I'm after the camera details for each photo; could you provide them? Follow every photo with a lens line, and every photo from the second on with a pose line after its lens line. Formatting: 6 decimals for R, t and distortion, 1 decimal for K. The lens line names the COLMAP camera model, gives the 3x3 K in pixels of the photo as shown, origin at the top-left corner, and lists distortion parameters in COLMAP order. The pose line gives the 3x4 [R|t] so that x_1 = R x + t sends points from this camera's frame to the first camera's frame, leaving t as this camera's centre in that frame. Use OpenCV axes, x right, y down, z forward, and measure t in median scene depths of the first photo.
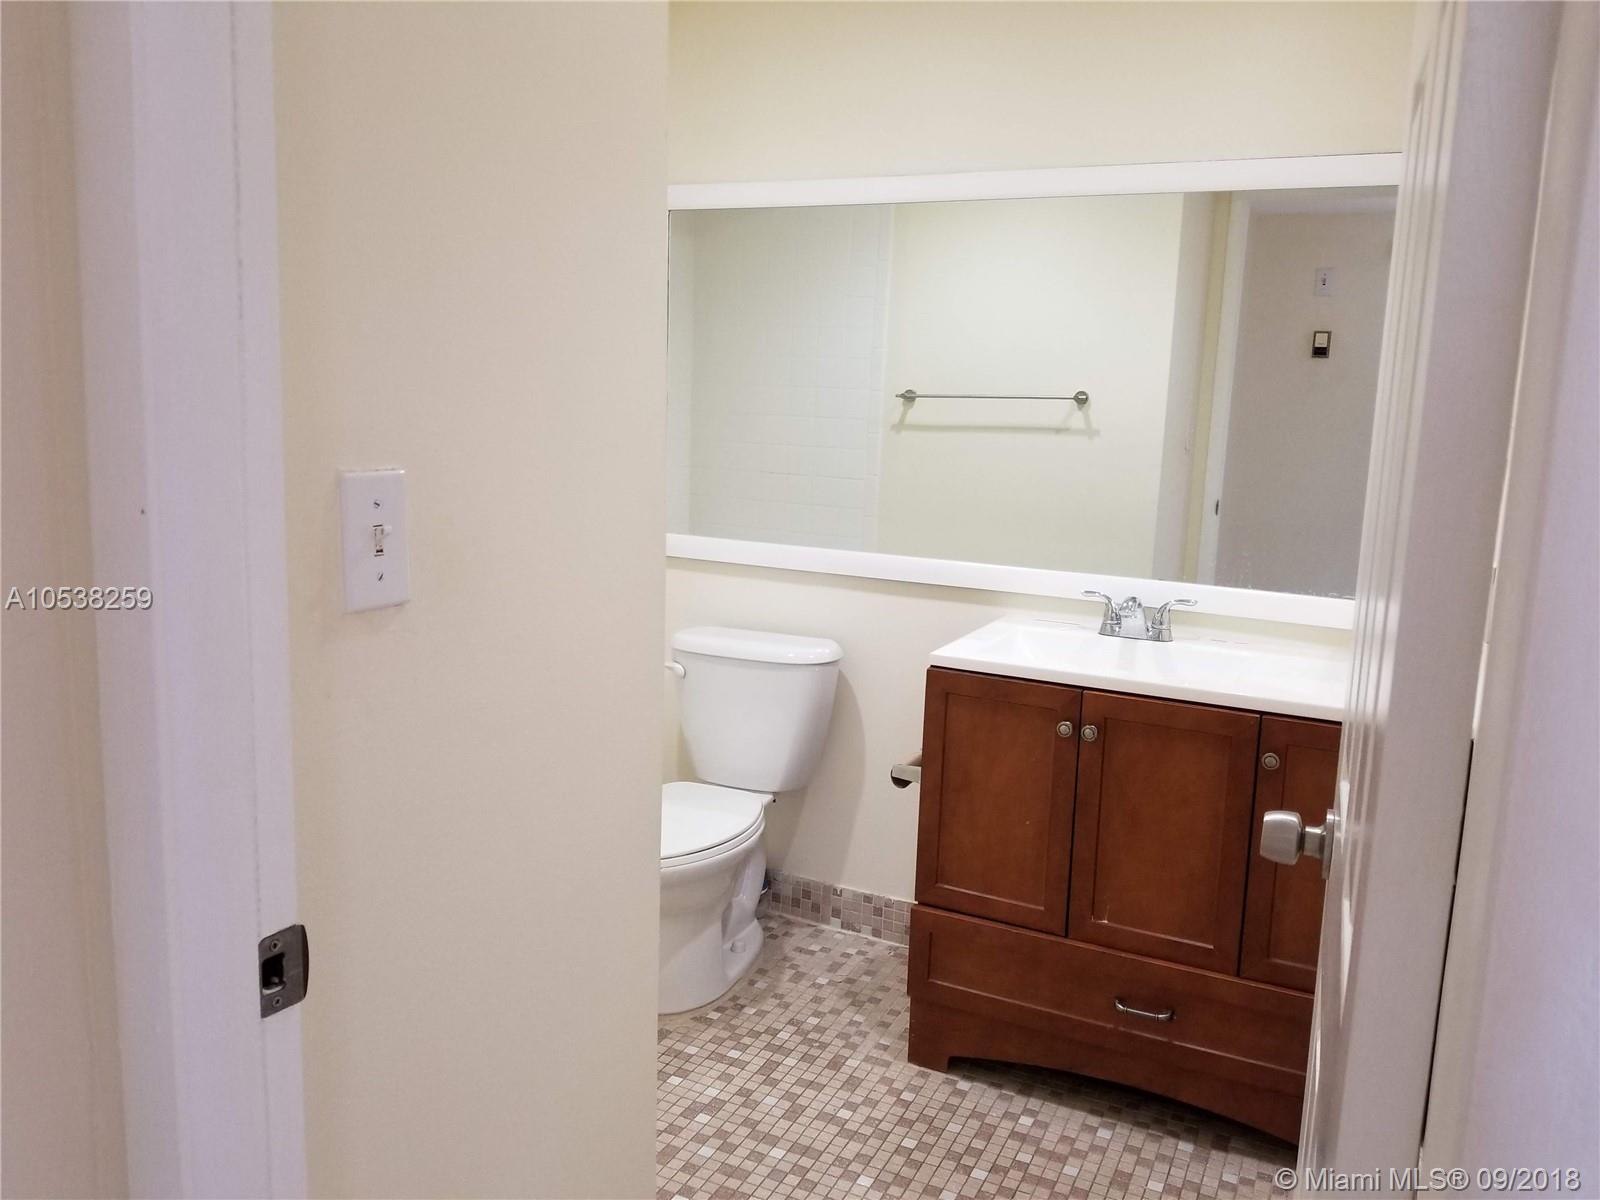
lens RADIAL K [[1268.1, 0, 809.7], [0, 1268.1, 586.7], [0, 0, 1]] dist [0.075989, -0.090000]
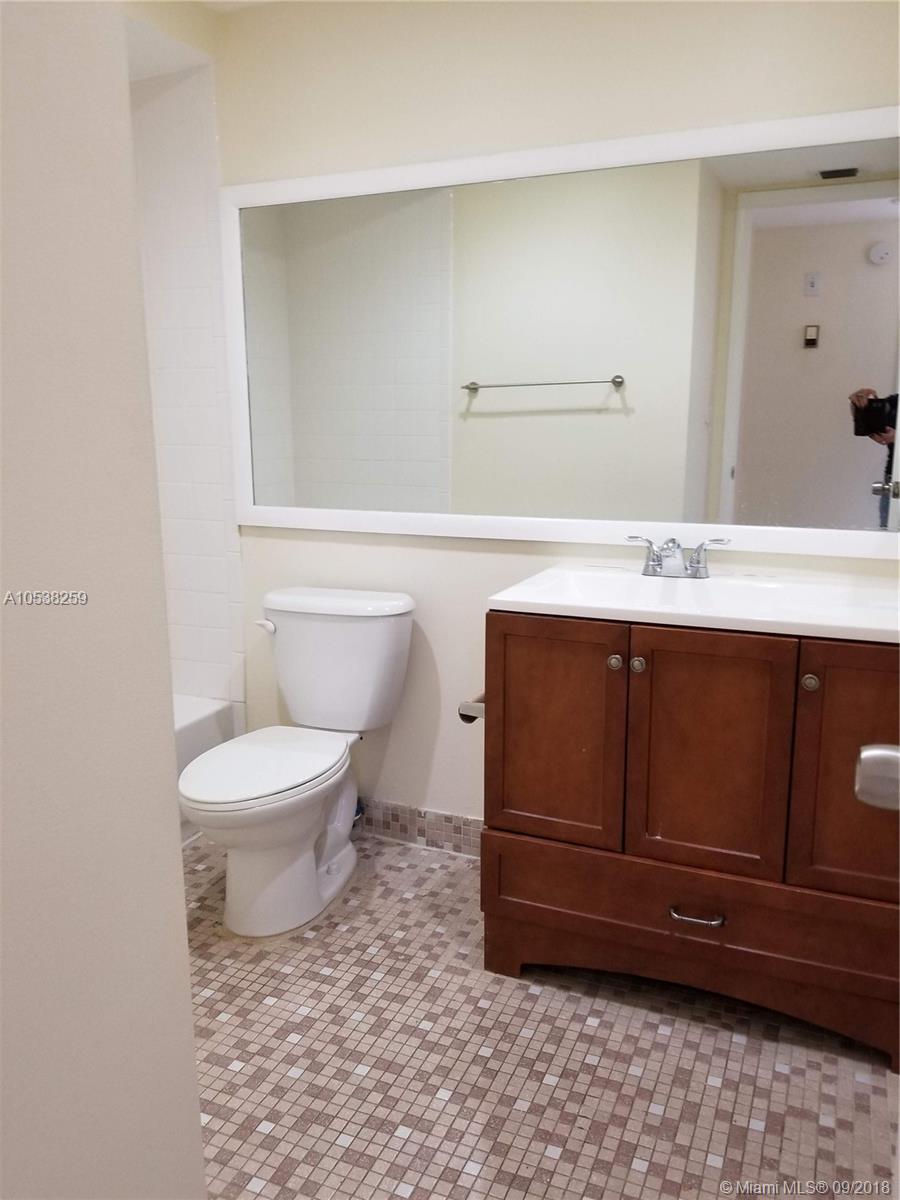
lens RADIAL K [[951.0, 0, 452.3], [0, 951.0, 610.5], [0, 0, 1]] dist [0.075989, -0.090000]
pose [[0.998373, -0.046795, 0.032572, 0.037207], [0.045202, 0.997821, 0.048053, 0.022577], [-0.034750, -0.046503, 0.998314, 0.193507]]
